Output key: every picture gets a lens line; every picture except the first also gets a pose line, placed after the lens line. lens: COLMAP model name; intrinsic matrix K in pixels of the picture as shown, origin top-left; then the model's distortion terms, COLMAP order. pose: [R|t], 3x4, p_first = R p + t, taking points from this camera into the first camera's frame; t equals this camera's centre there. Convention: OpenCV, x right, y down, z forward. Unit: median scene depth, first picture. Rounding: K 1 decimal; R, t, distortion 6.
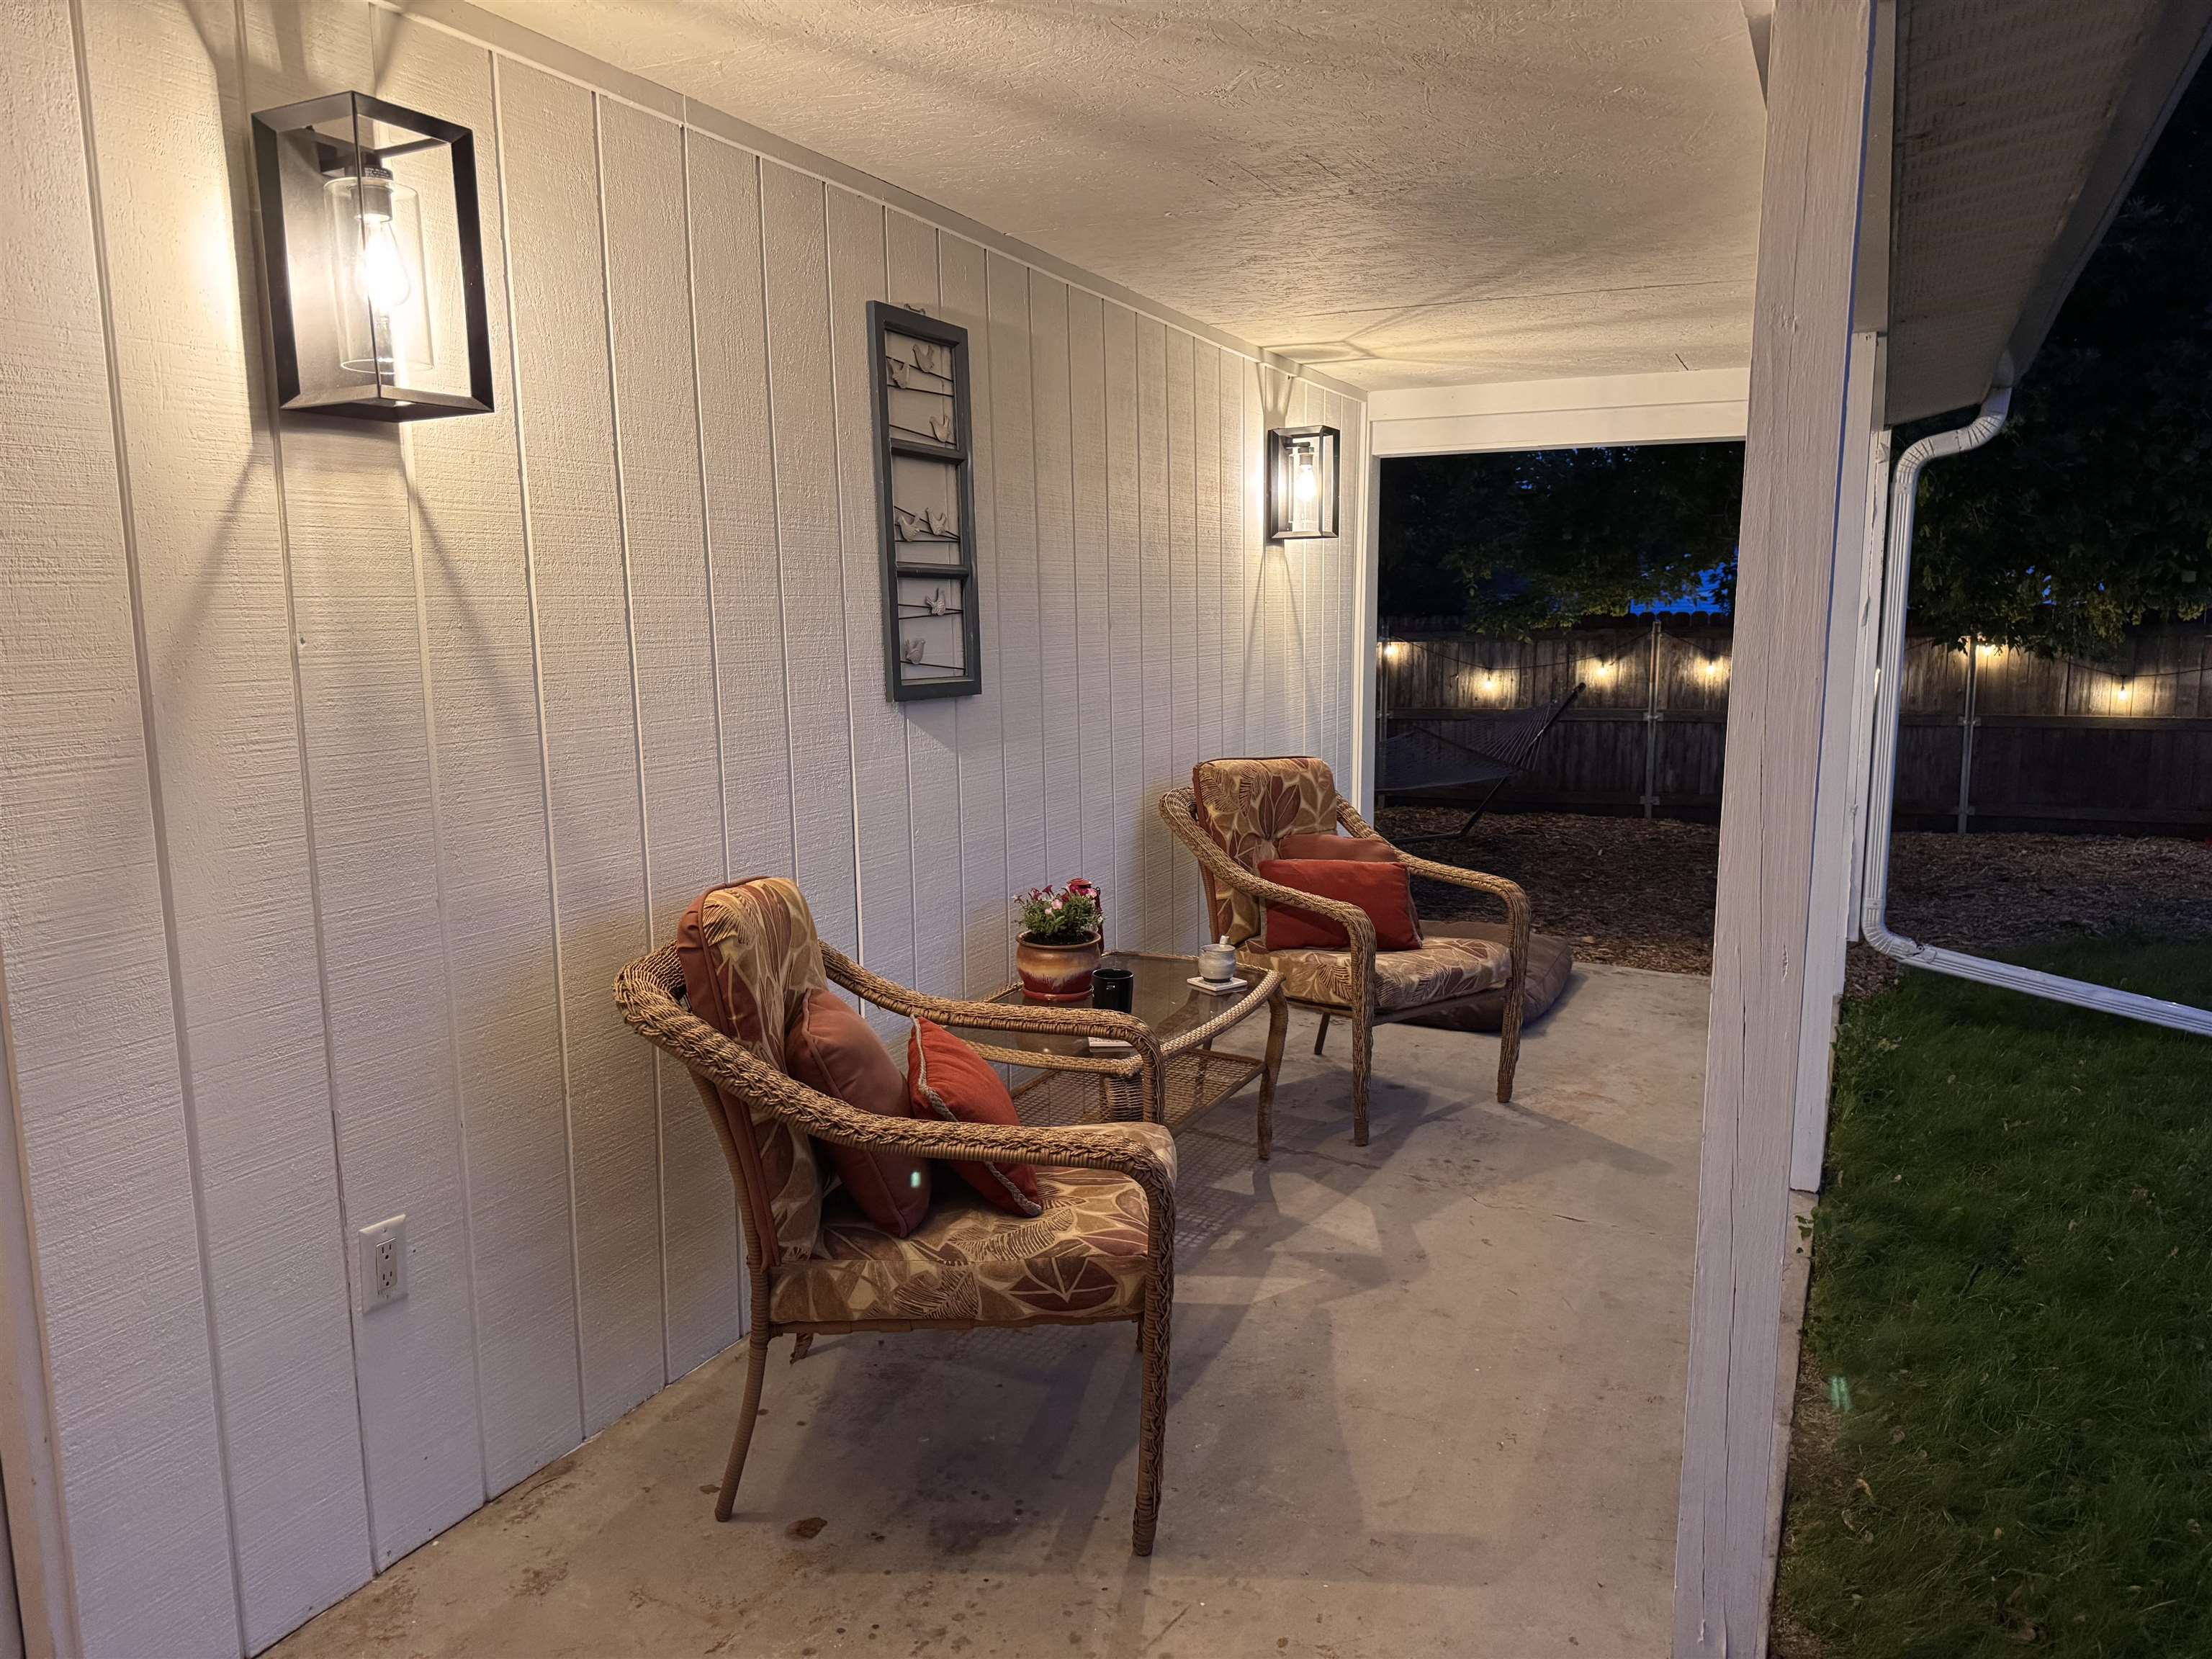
lens RADIAL K [[1540.9, 0, 1104.8], [0, 1540.9, 838.2], [0, 0, 1]] dist [0.078643, -0.133123]
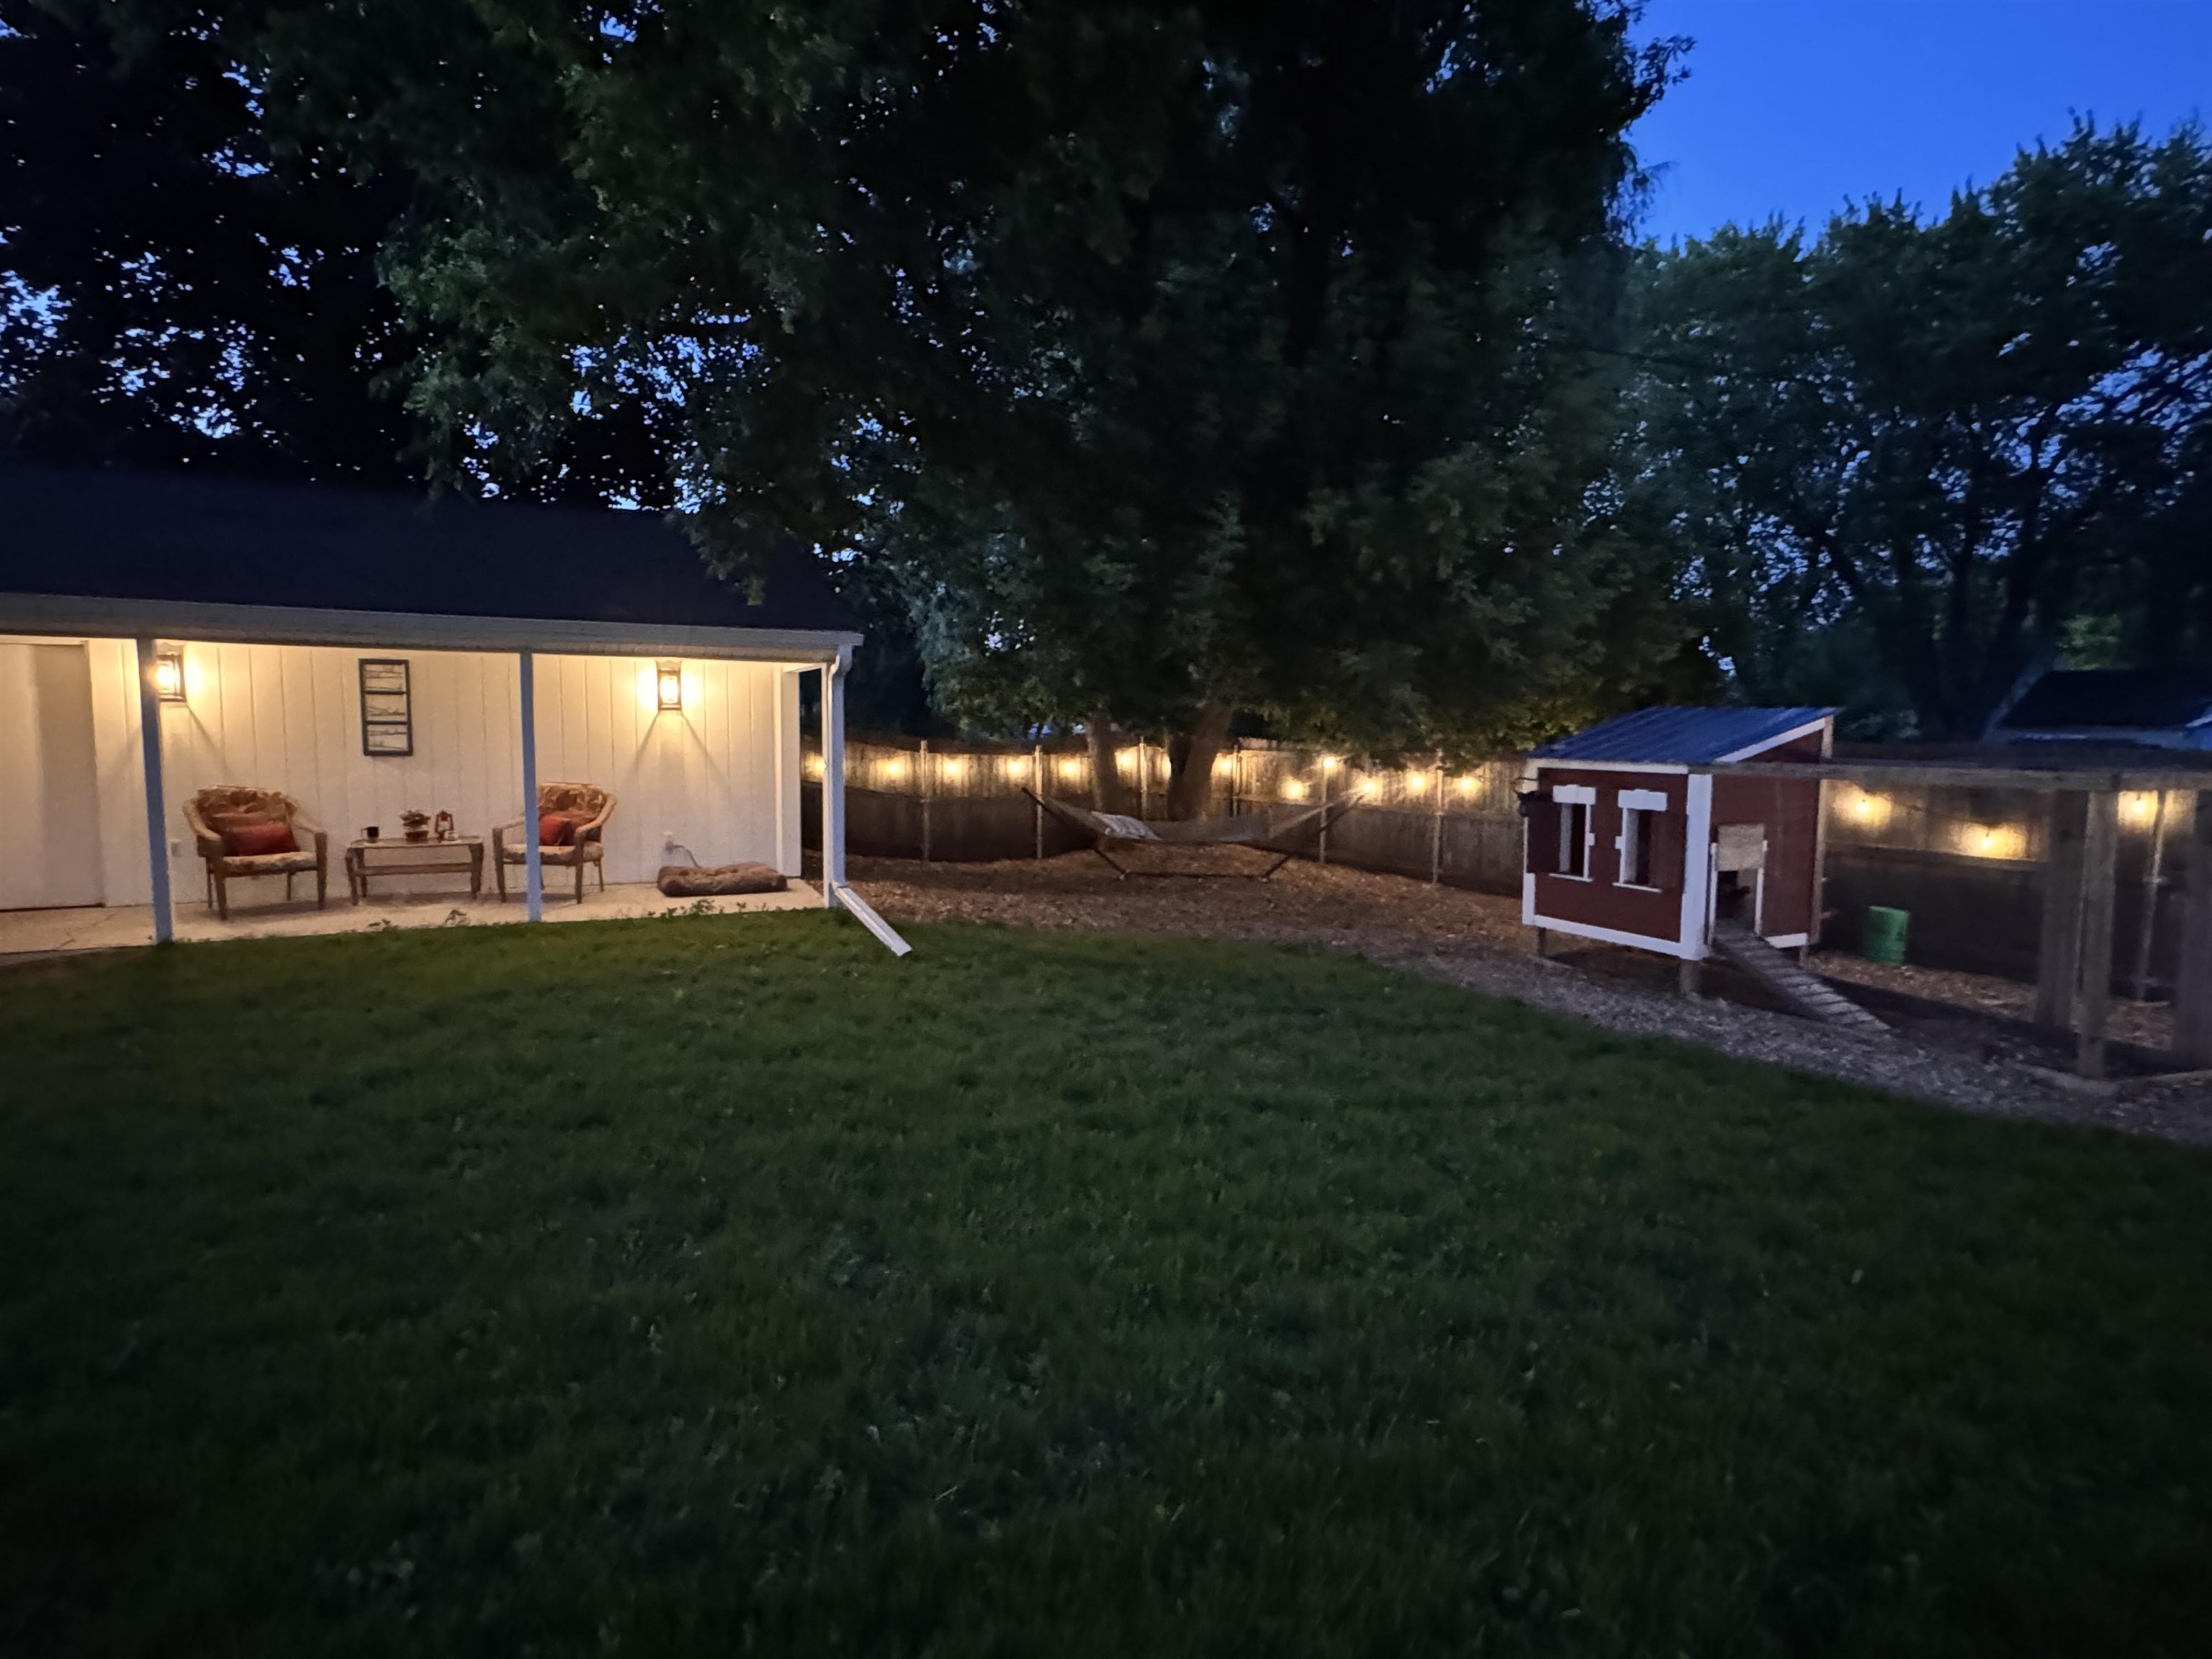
lens RADIAL K [[1125.6, 0, 1099.4], [0, 1125.6, 830.9], [0, 0, 1]] dist [-0.000915, 0.000607]
pose [[0.785435, 0.066707, -0.615339, 2.299161], [-0.101825, 0.994556, -0.022156, -0.017378], [0.610511, 0.080058, 0.787951, -0.078254]]
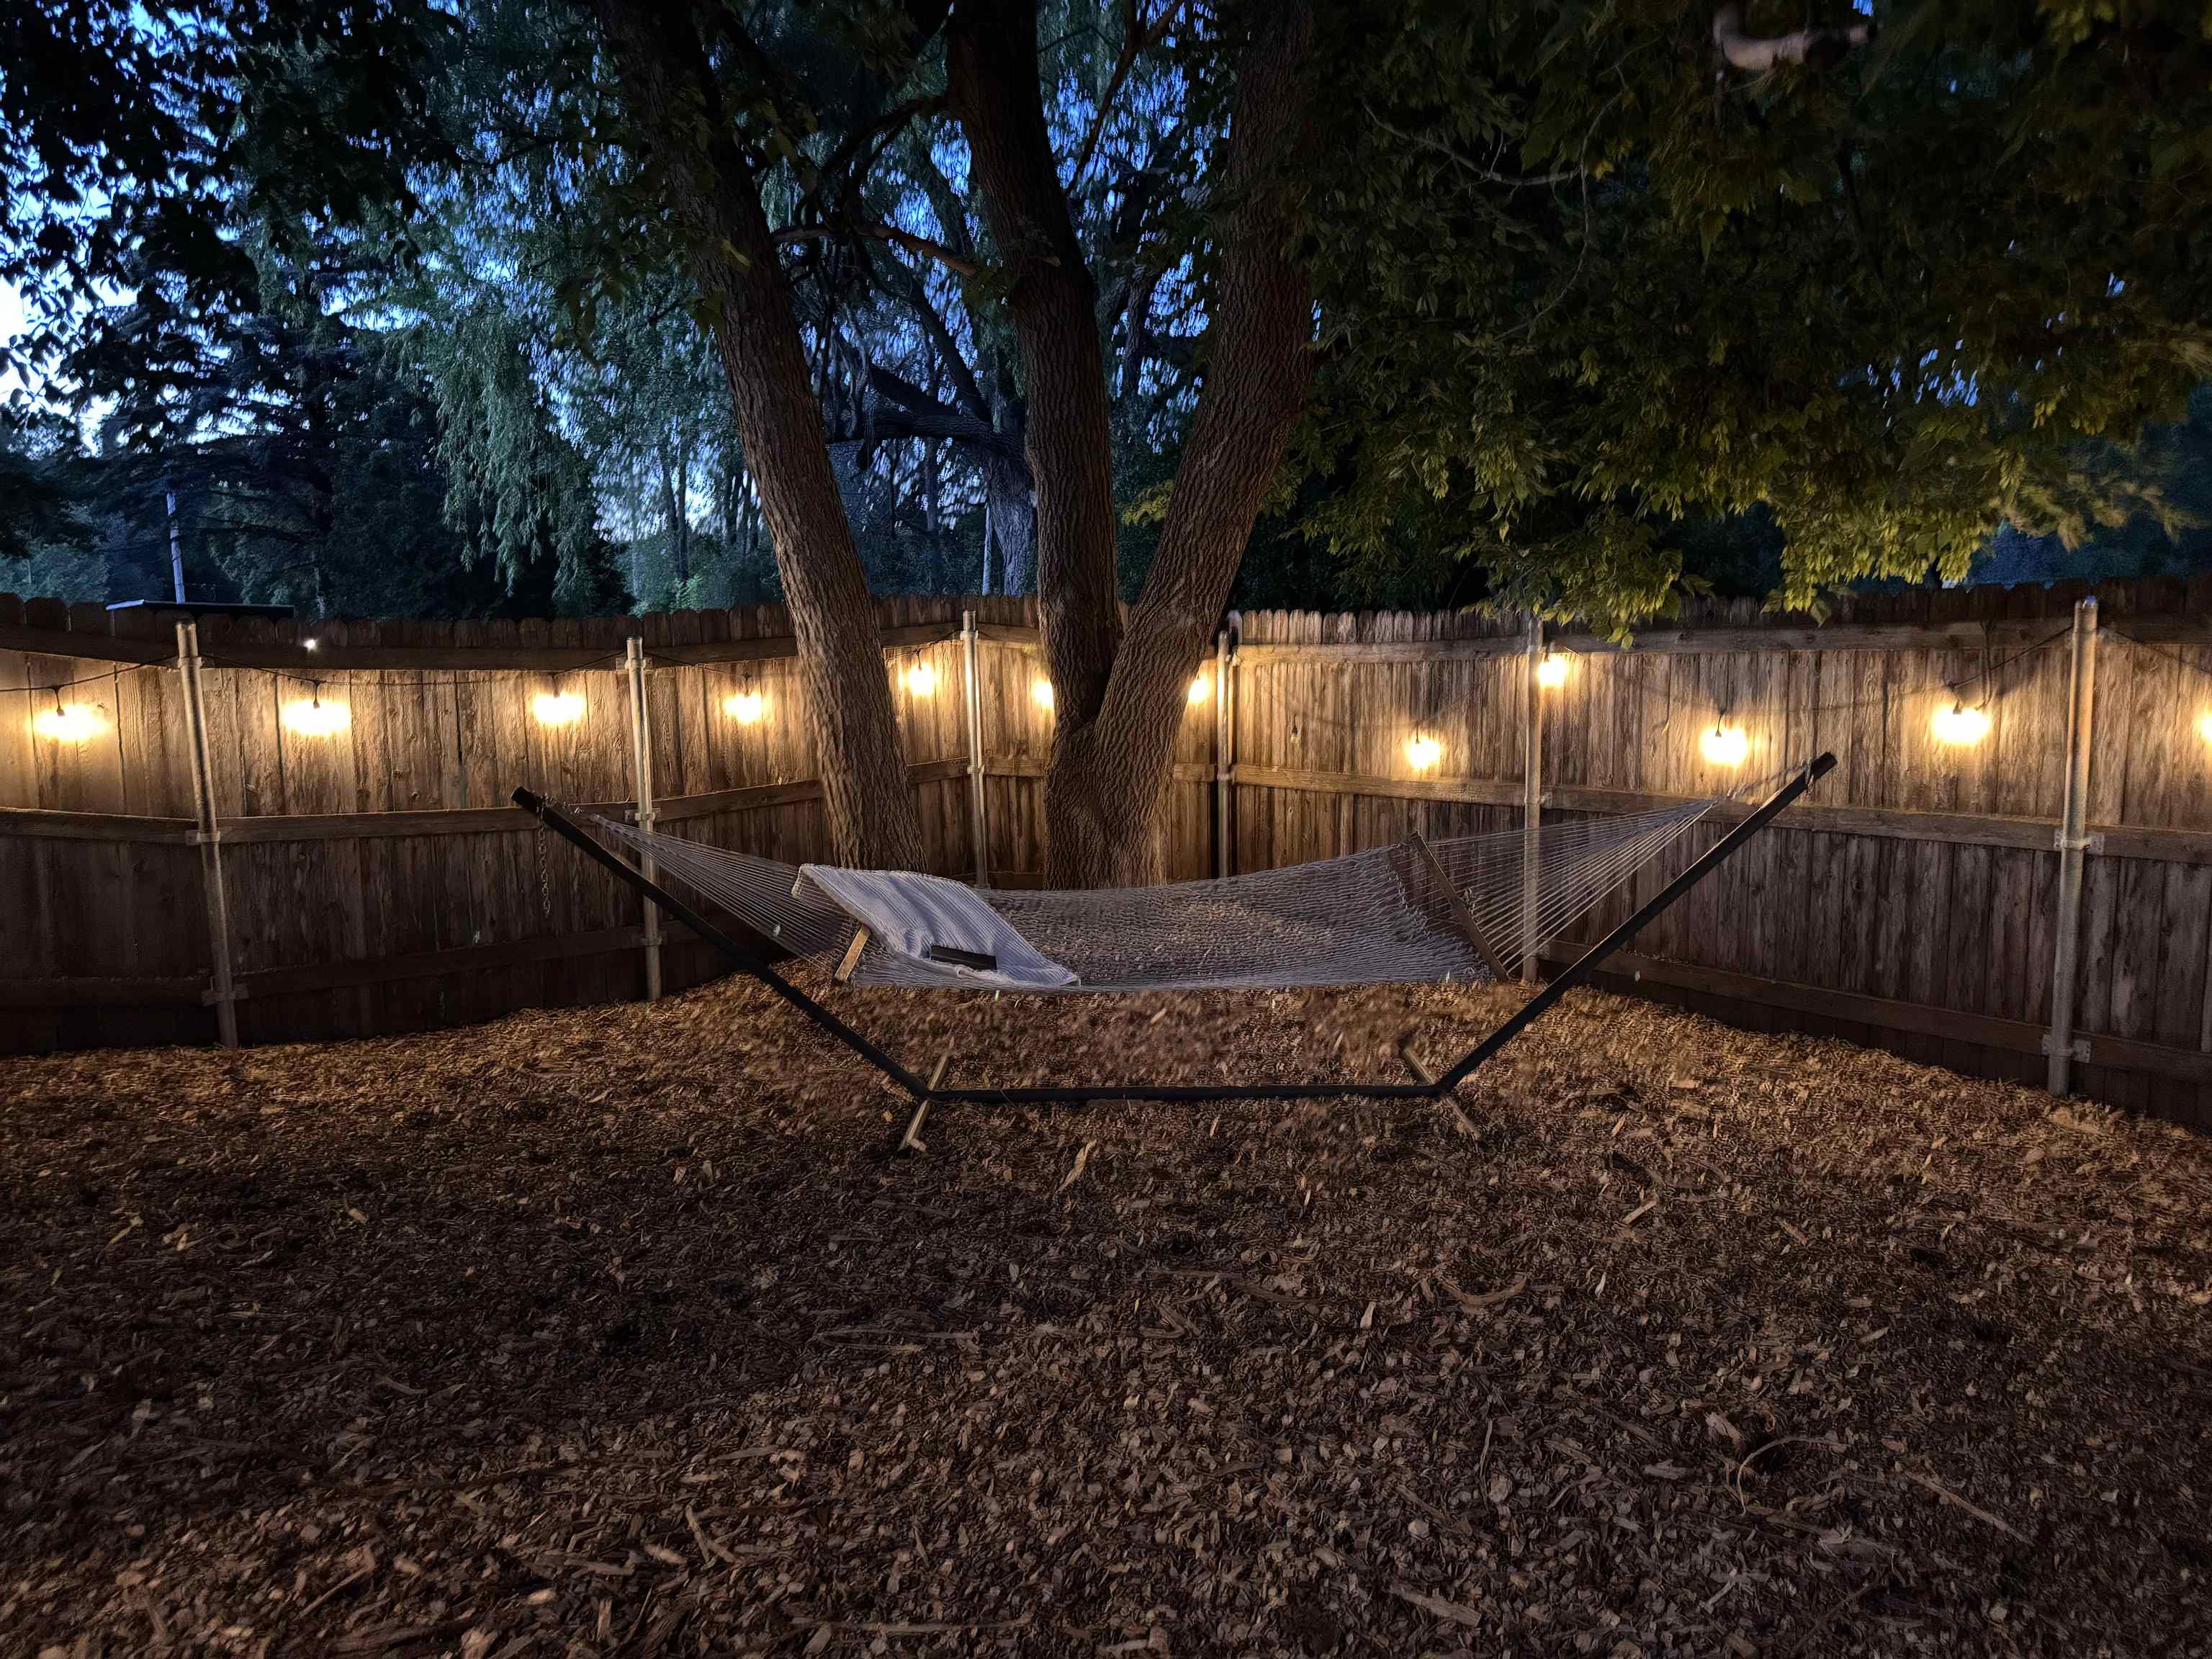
lens RADIAL K [[1540.9, 0, 1104.8], [0, 1540.9, 838.2], [0, 0, 1]] dist [0.078643, -0.133123]
pose [[0.865215, 0.056315, -0.498229, 1.025043], [-0.064961, 0.997888, -0.000018, -0.190867], [0.497176, 0.032381, 0.867045, 1.614392]]
